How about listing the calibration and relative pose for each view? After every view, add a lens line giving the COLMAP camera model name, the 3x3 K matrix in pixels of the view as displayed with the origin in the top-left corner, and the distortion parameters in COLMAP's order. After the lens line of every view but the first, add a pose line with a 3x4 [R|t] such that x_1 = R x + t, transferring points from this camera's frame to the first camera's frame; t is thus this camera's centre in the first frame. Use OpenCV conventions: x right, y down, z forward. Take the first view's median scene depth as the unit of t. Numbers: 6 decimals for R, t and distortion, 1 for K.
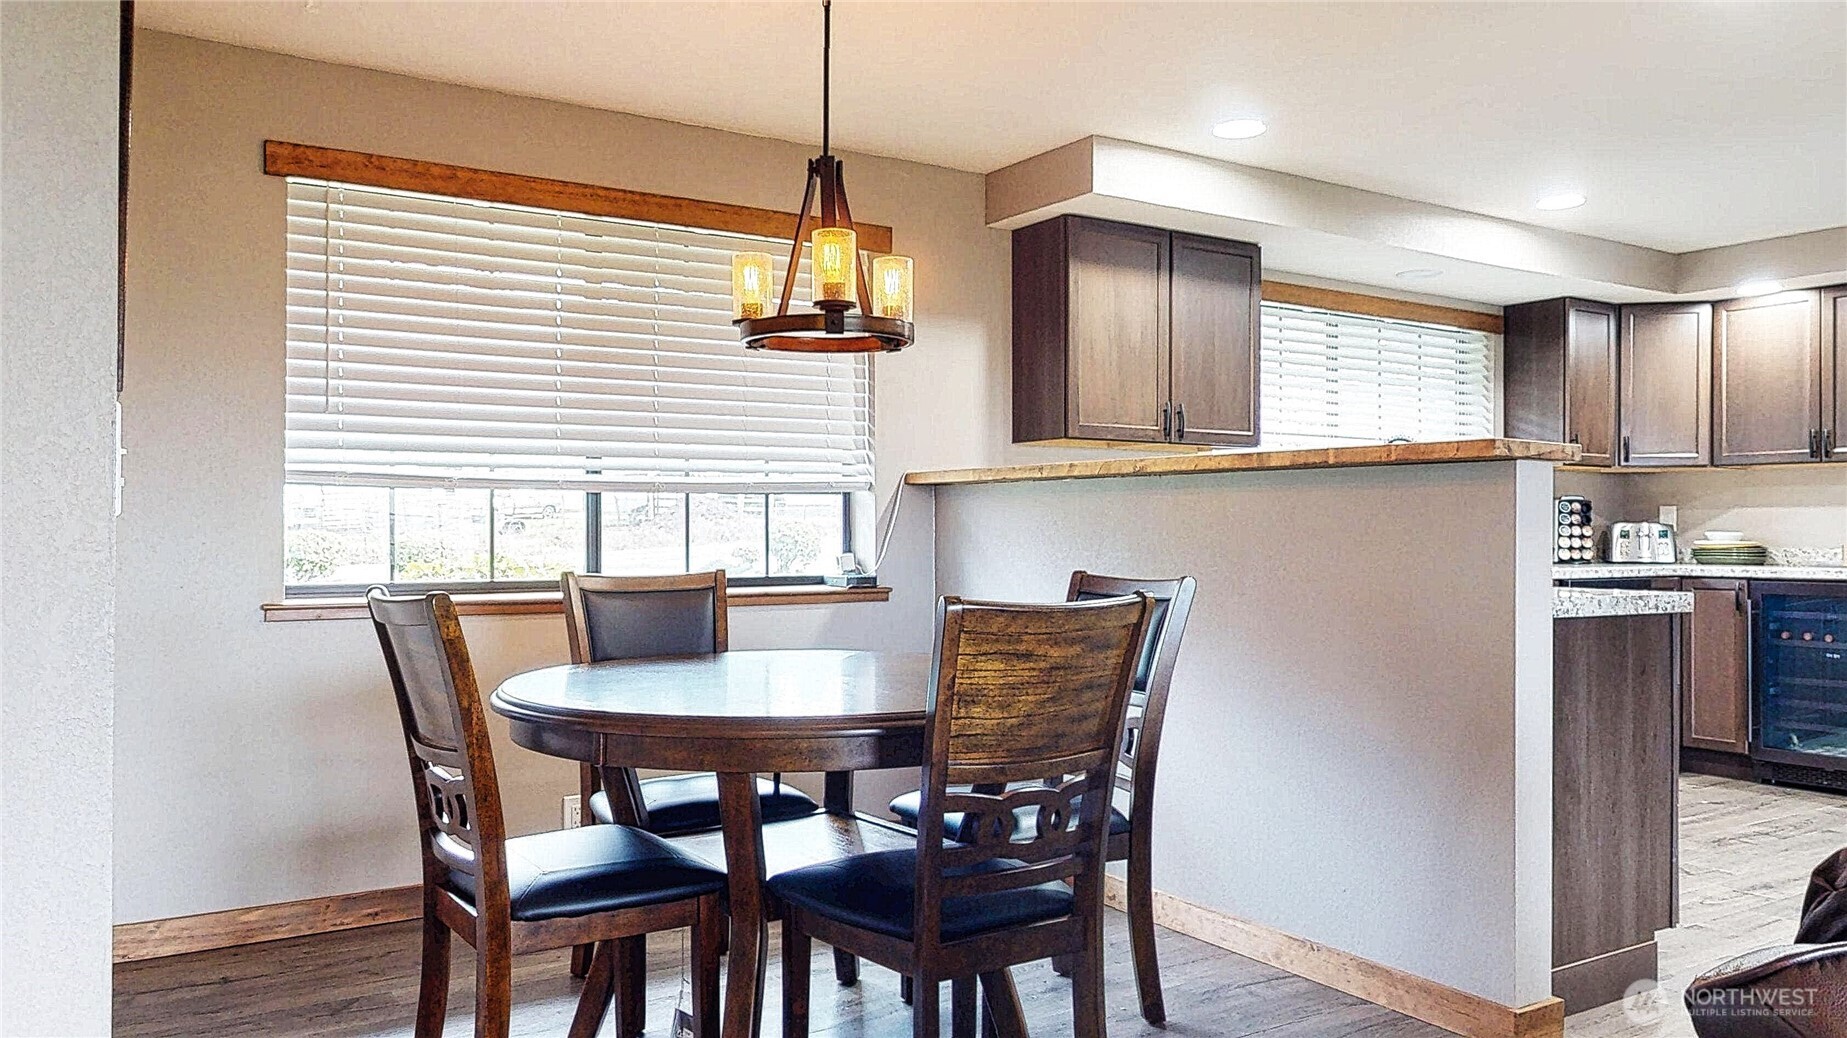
lens RADIAL K [[1357.4, 0, 923.5], [0, 1357.4, 519.0], [0, 0, 1]] dist [-0.001958, -0.001052]
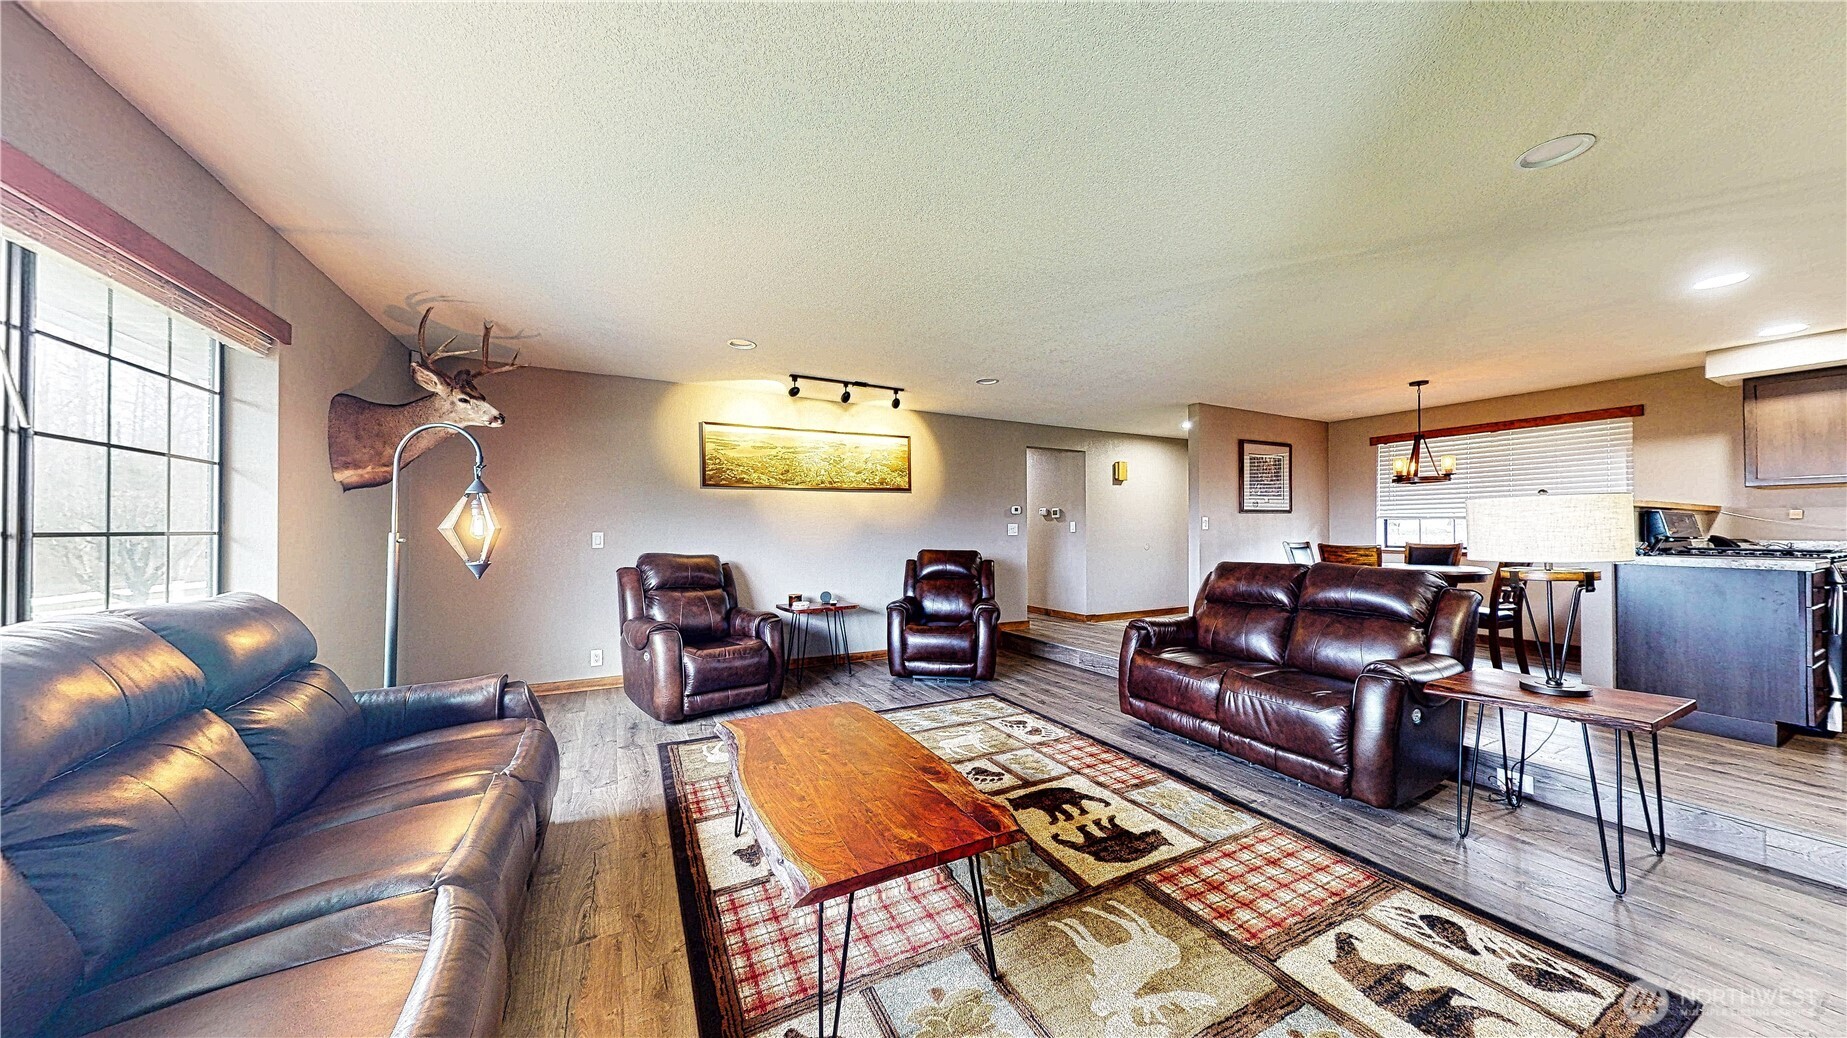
lens RADIAL K [[586.4, 0, 923.5], [0, 586.4, 519.0], [0, 0, 1]] dist [0.000016, 0.000067]
pose [[-0.081201, -0.021659, -0.996462, 1.060821], [0.007605, 0.999721, -0.022350, -0.000303], [0.996669, -0.009393, -0.081013, -0.168772]]
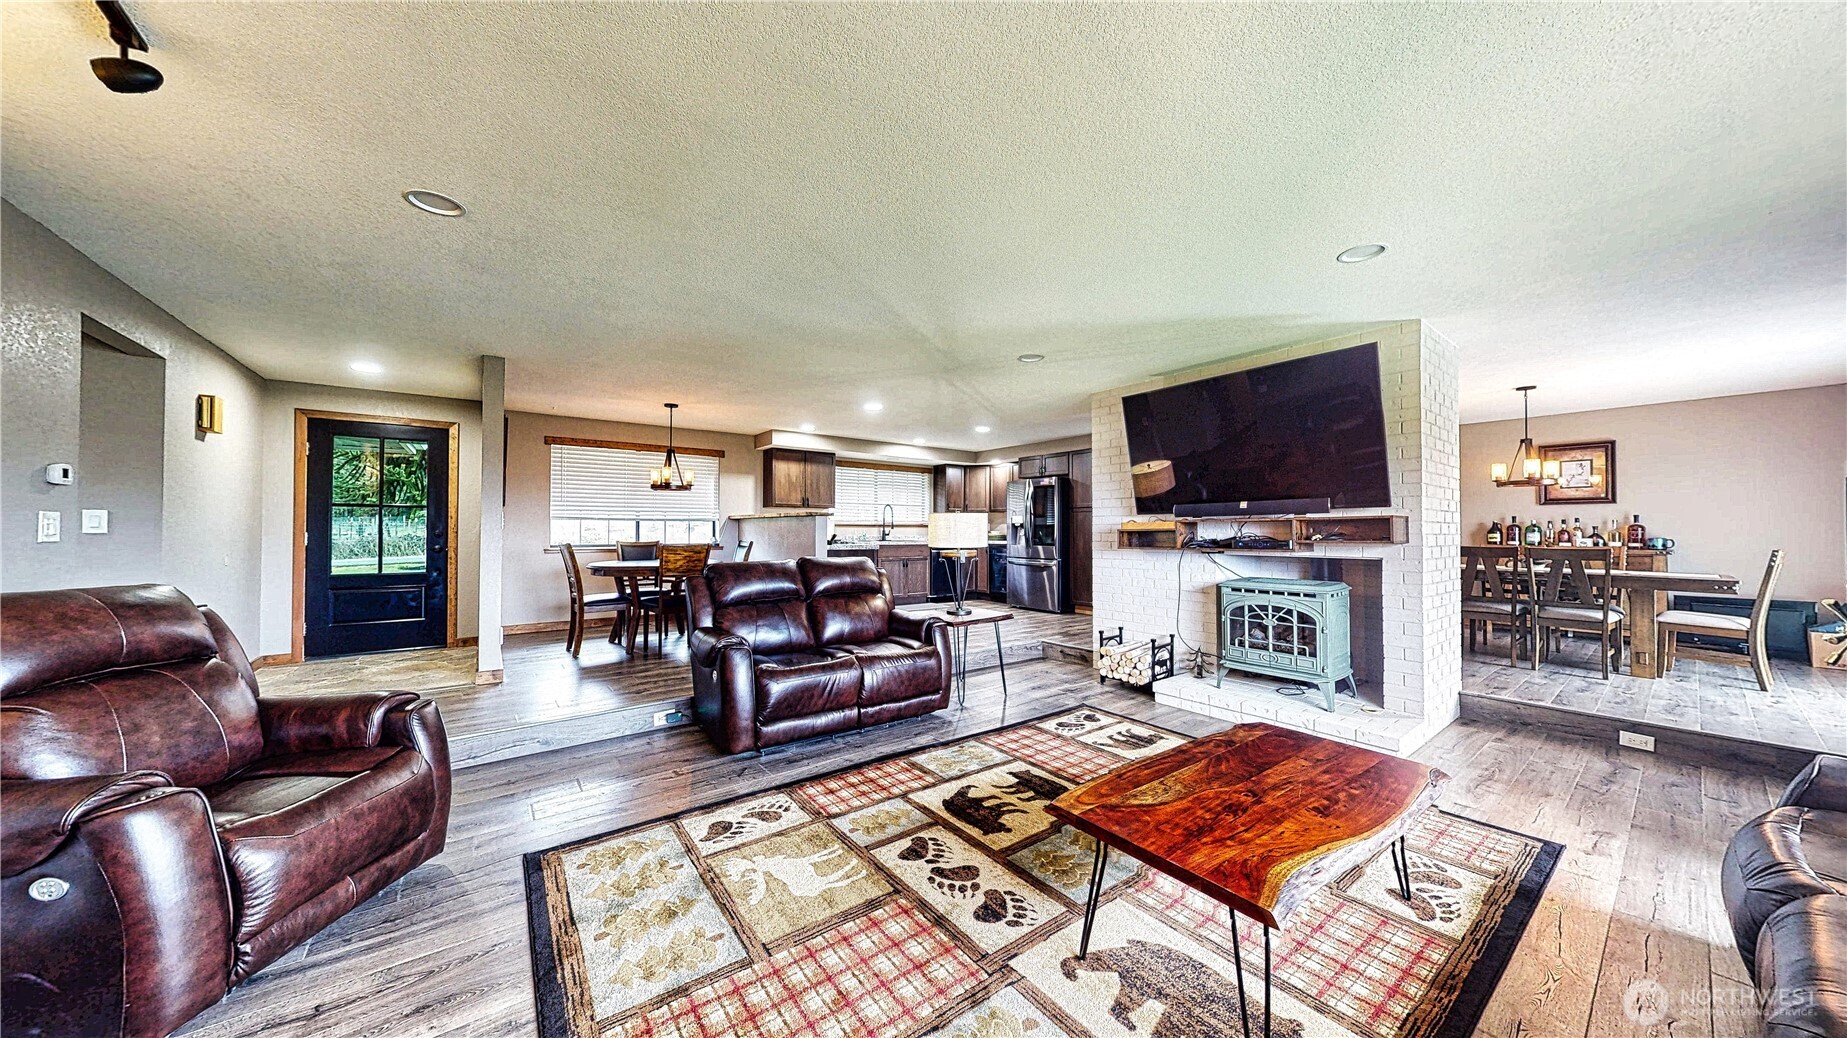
lens RADIAL K [[586.4, 0, 923.5], [0, 586.4, 519.0], [0, 0, 1]] dist [0.000016, 0.000067]
pose [[0.997113, 0.000187, 0.075937, 0.390086], [0.000707, 0.999931, -0.011752, -0.005322], [-0.075934, 0.011772, 0.997043, -0.636889]]
